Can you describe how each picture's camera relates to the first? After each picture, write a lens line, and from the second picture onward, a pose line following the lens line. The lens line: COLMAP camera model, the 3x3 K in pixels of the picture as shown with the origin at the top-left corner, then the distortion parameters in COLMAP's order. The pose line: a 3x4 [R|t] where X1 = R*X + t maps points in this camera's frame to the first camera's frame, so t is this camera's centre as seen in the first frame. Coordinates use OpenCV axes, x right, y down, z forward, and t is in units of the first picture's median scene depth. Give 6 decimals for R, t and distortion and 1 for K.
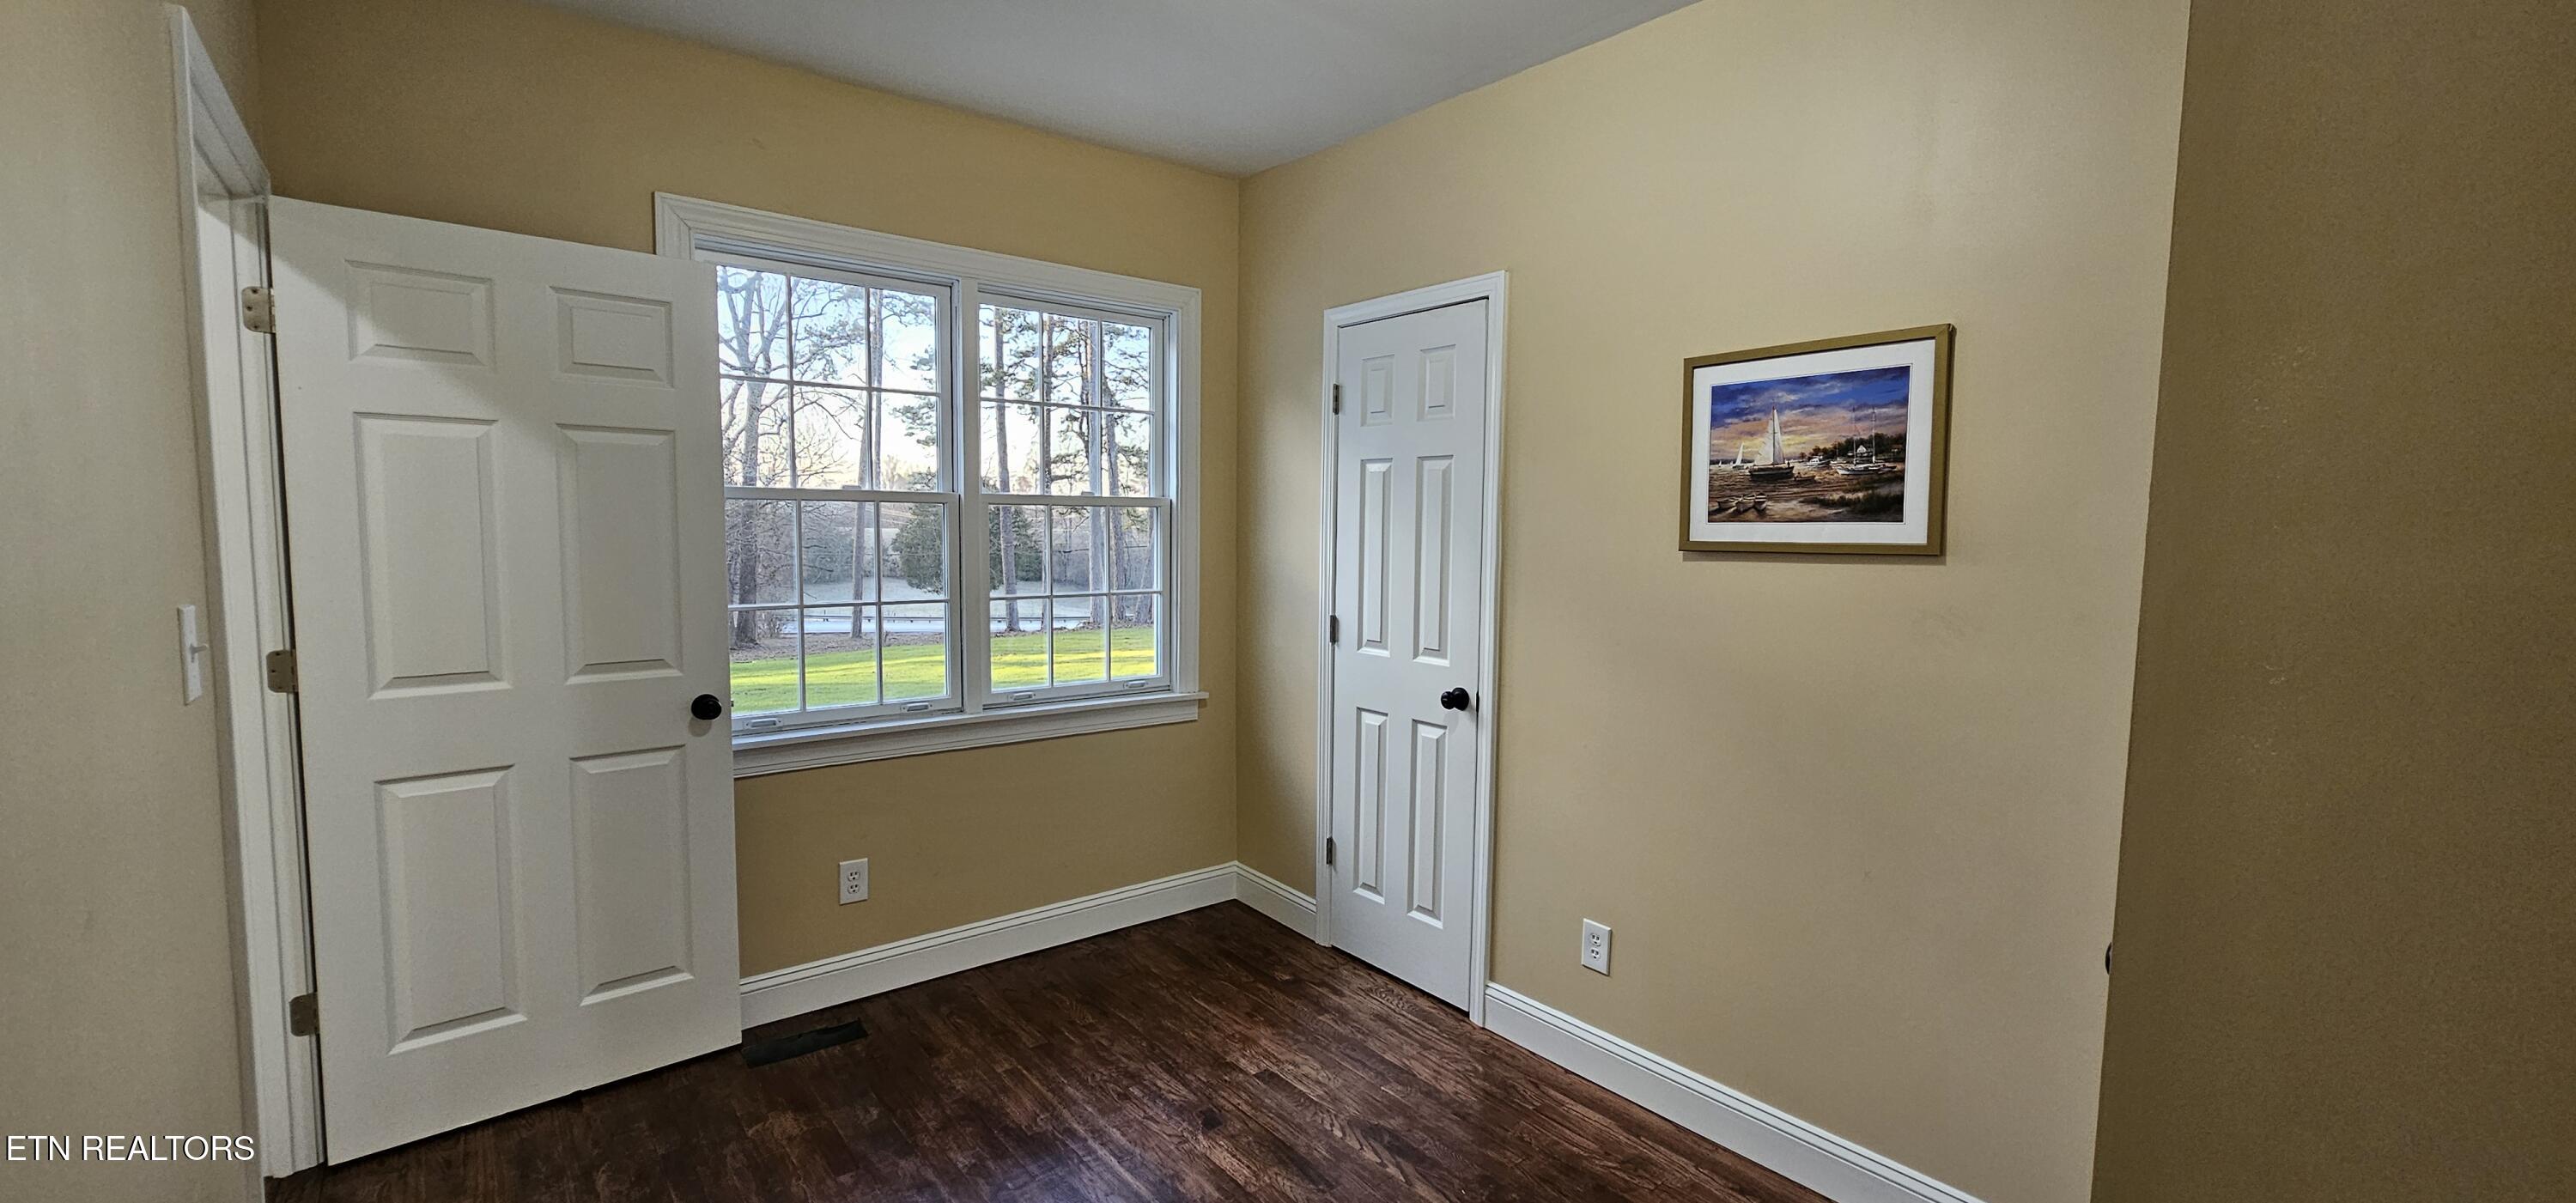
lens RADIAL K [[1047.2, 0, 1289.1], [0, 1047.2, 602.5], [0, 0, 1]] dist [0.000554, -0.000273]
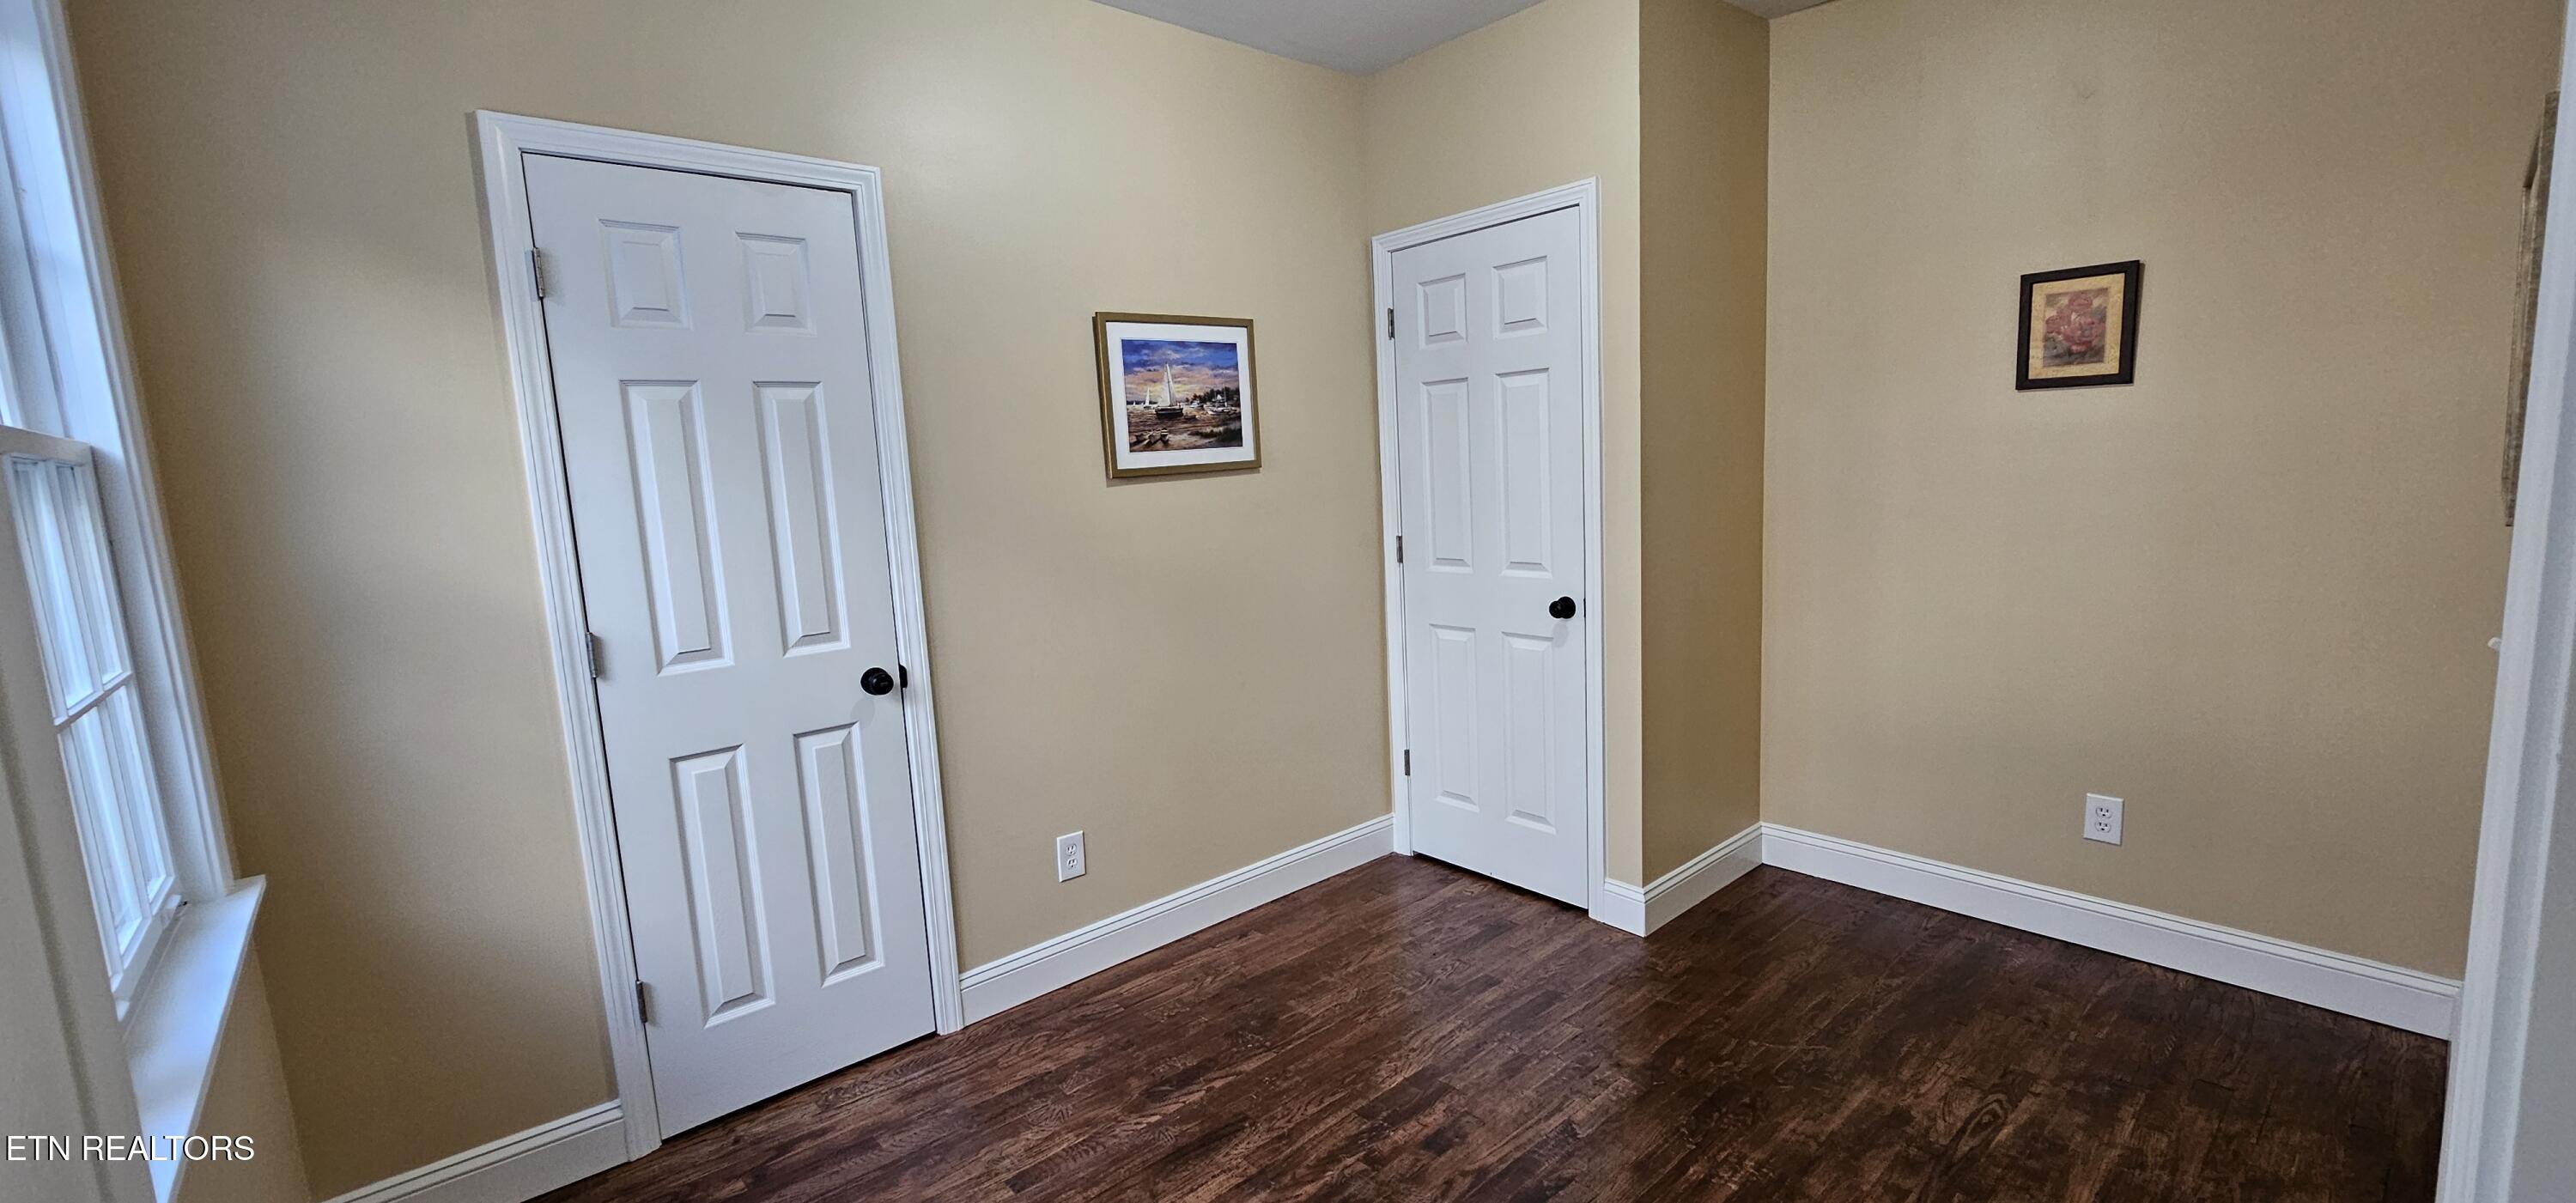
lens RADIAL K [[1047.2, 0, 1289.1], [0, 1047.2, 602.5], [0, 0, 1]] dist [0.000554, -0.000273]
pose [[-0.042977, -0.143527, 0.988713, -0.851001], [0.130445, 0.980349, 0.147983, -0.063260], [-0.990524, 0.135333, -0.023410, 0.889721]]
